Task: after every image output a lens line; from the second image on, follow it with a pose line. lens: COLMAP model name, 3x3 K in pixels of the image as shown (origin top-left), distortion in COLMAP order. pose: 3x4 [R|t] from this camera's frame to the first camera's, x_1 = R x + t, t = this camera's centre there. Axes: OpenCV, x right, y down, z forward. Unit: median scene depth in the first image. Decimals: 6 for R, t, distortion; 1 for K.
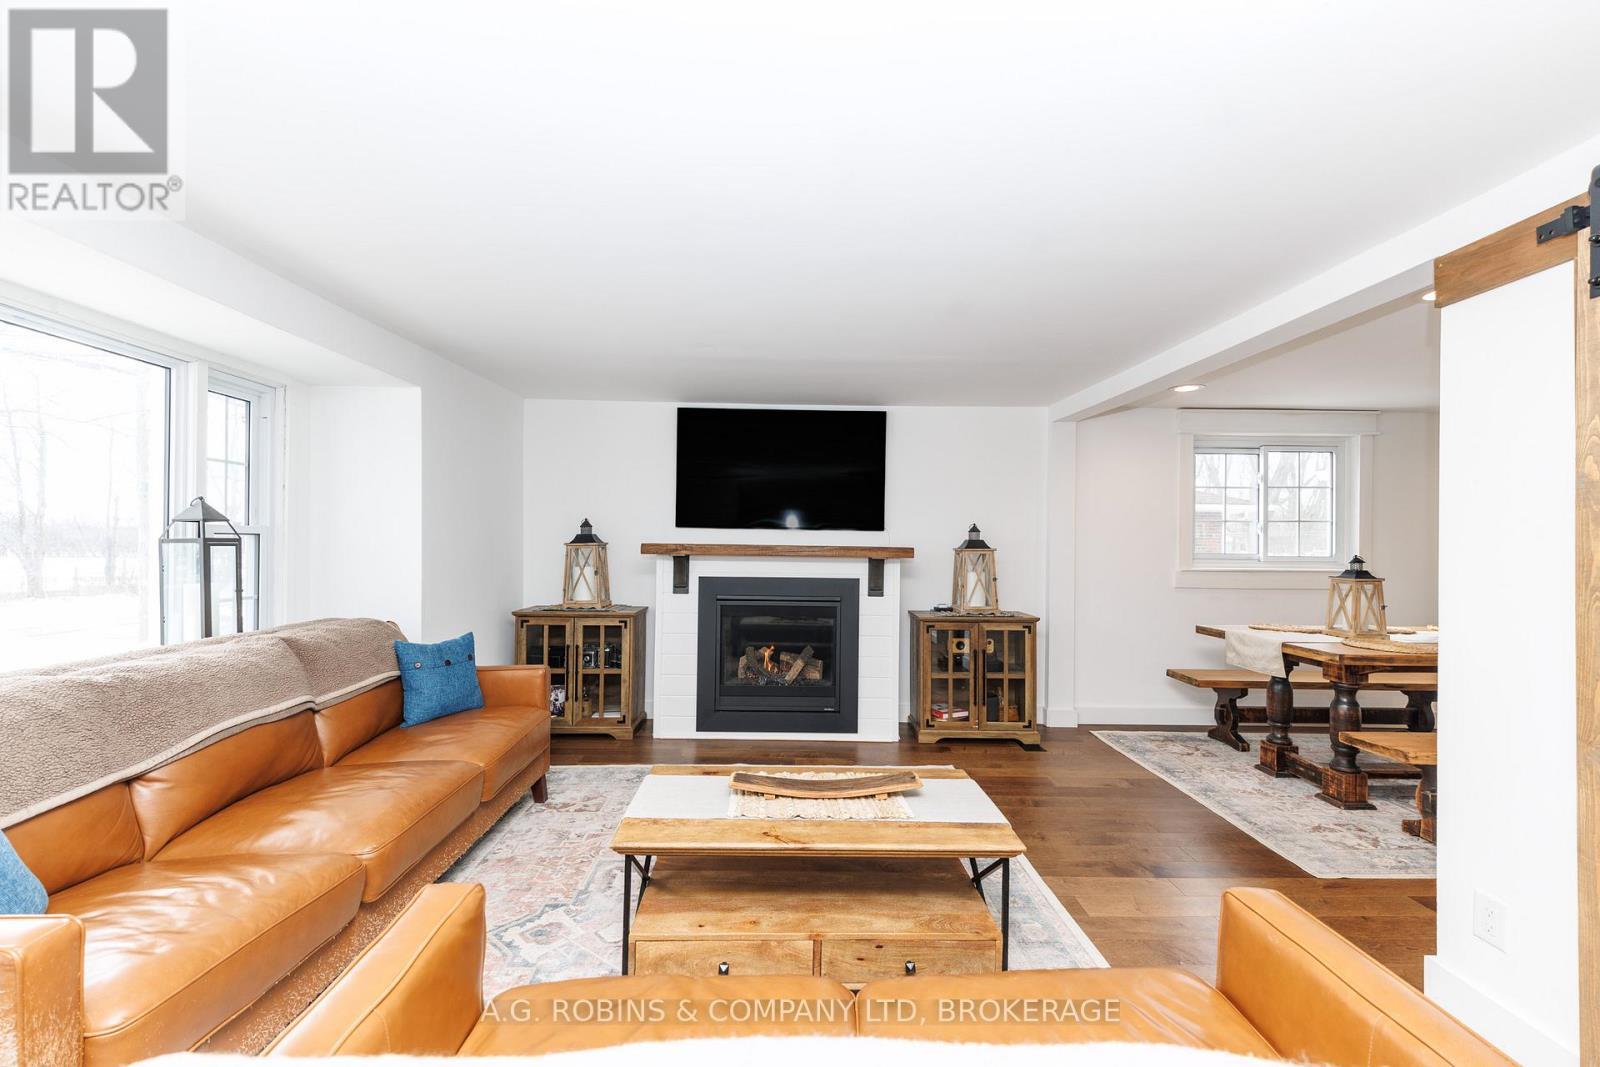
lens RADIAL K [[652.1, 0, 799.1], [0, 652.1, 536.0], [0, 0, 1]] dist [0.001086, -0.000671]
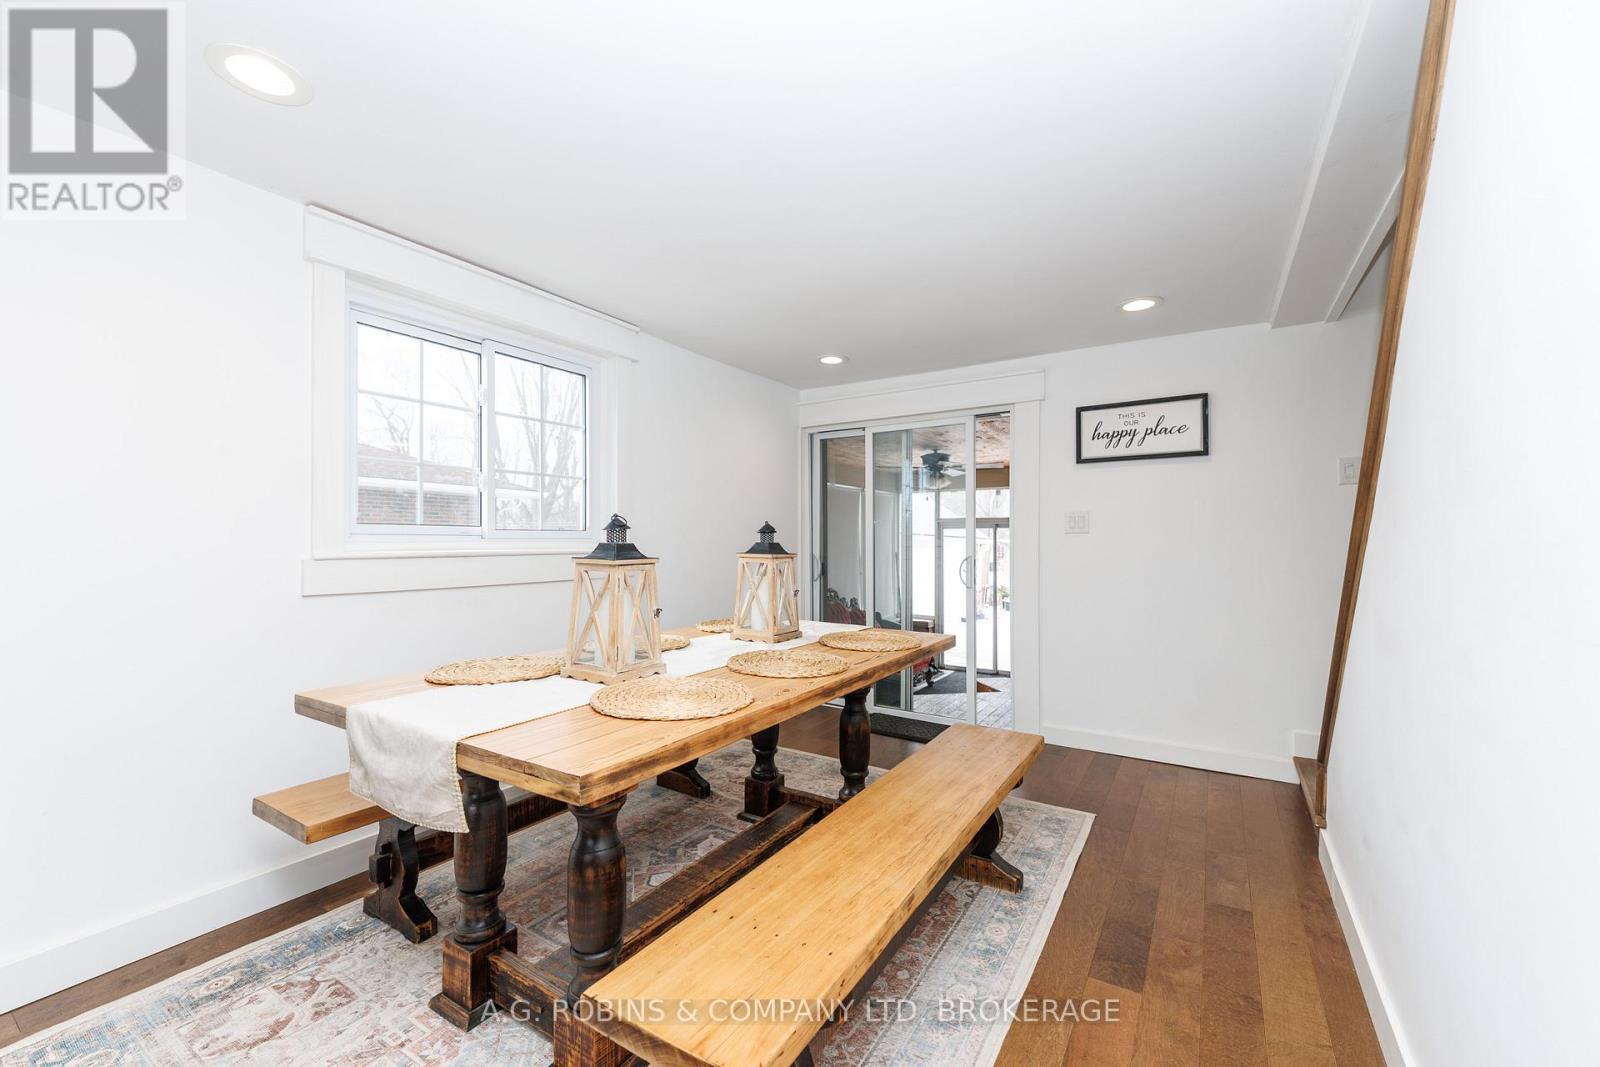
lens RADIAL K [[652.1, 0, 795.5], [0, 652.1, 534.9], [0, 0, 1]] dist [0.001086, -0.000671]
pose [[0.554529, -0.001029, 0.832164, 0.490416], [-0.000803, 0.999998, 0.001772, 0.043708], [-0.832164, -0.001651, 0.554527, 0.580416]]
